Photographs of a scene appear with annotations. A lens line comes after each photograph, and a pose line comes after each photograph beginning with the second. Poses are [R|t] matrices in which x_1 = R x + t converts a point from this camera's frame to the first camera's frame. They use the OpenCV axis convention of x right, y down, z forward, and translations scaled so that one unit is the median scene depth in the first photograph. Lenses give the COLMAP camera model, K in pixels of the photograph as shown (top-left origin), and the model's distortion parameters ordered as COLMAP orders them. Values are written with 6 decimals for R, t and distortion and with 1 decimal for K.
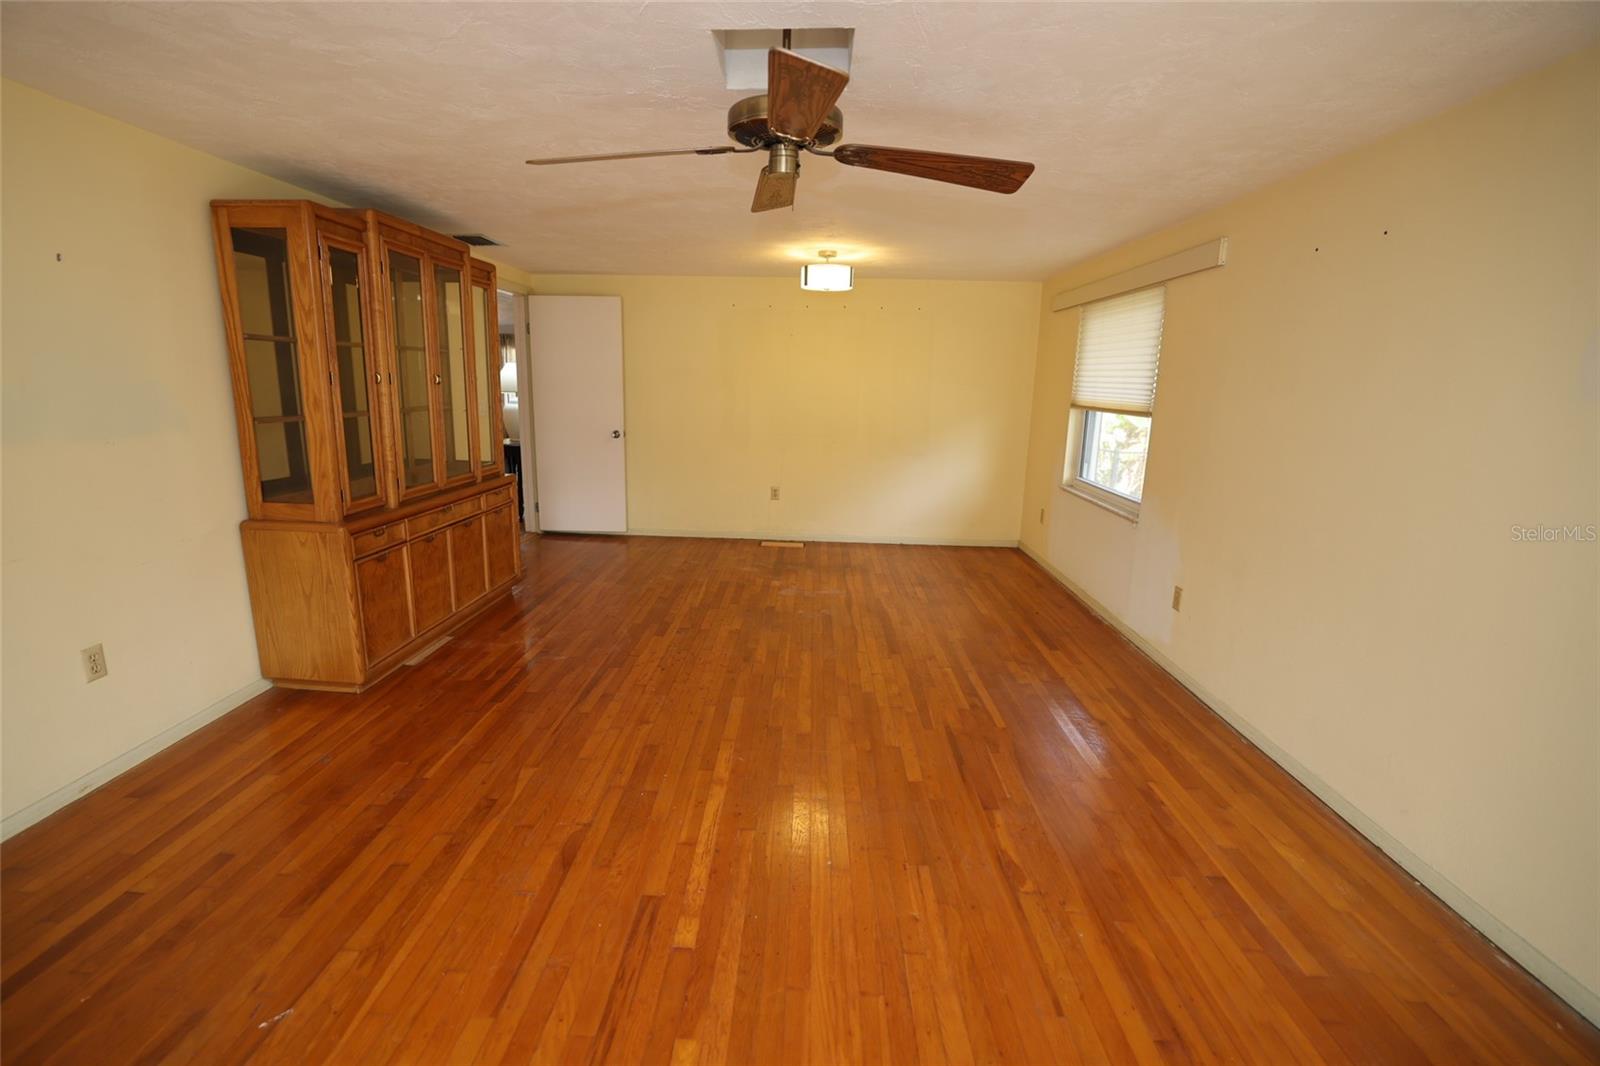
lens RADIAL K [[702.2, 0, 789.5], [0, 702.2, 530.7], [0, 0, 1]] dist [0.002487, 0.000367]
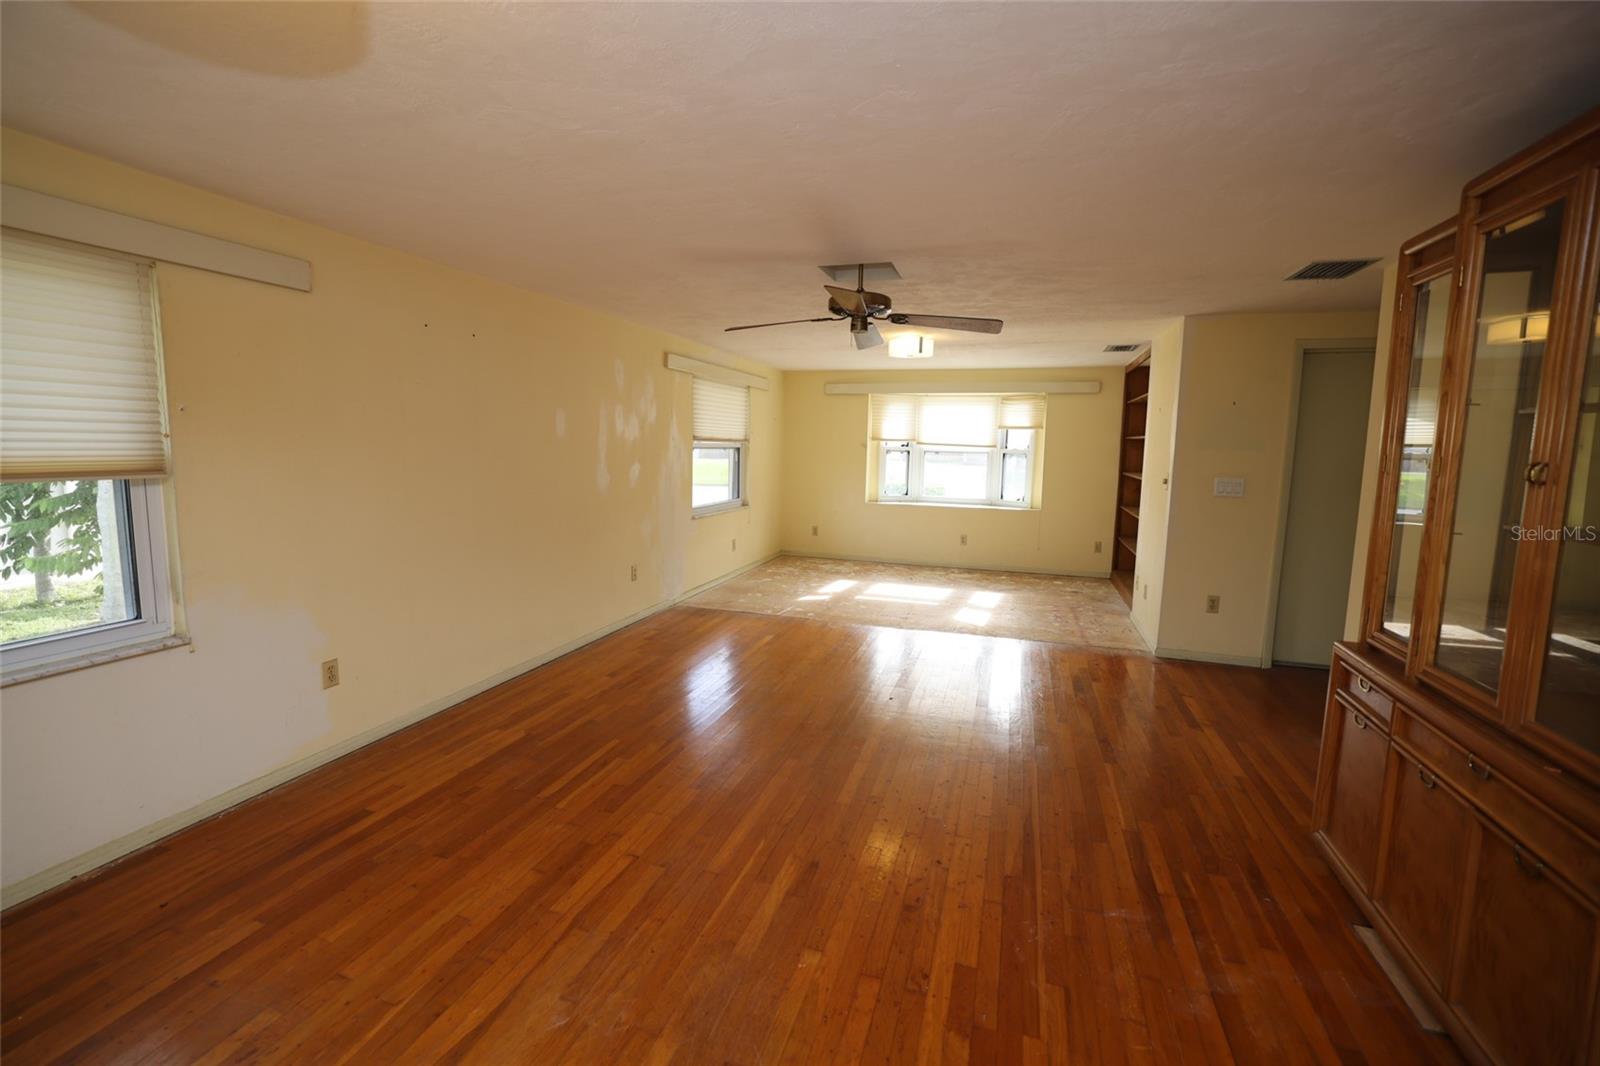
lens RADIAL K [[702.2, 0, 794.0], [0, 702.2, 525.6], [0, 0, 1]] dist [0.002487, 0.000367]
pose [[-0.960543, -0.074049, 0.268092, -0.193654], [0.019587, 0.943505, 0.330780, -0.326867], [-0.277440, 0.322979, -0.904827, 1.479658]]
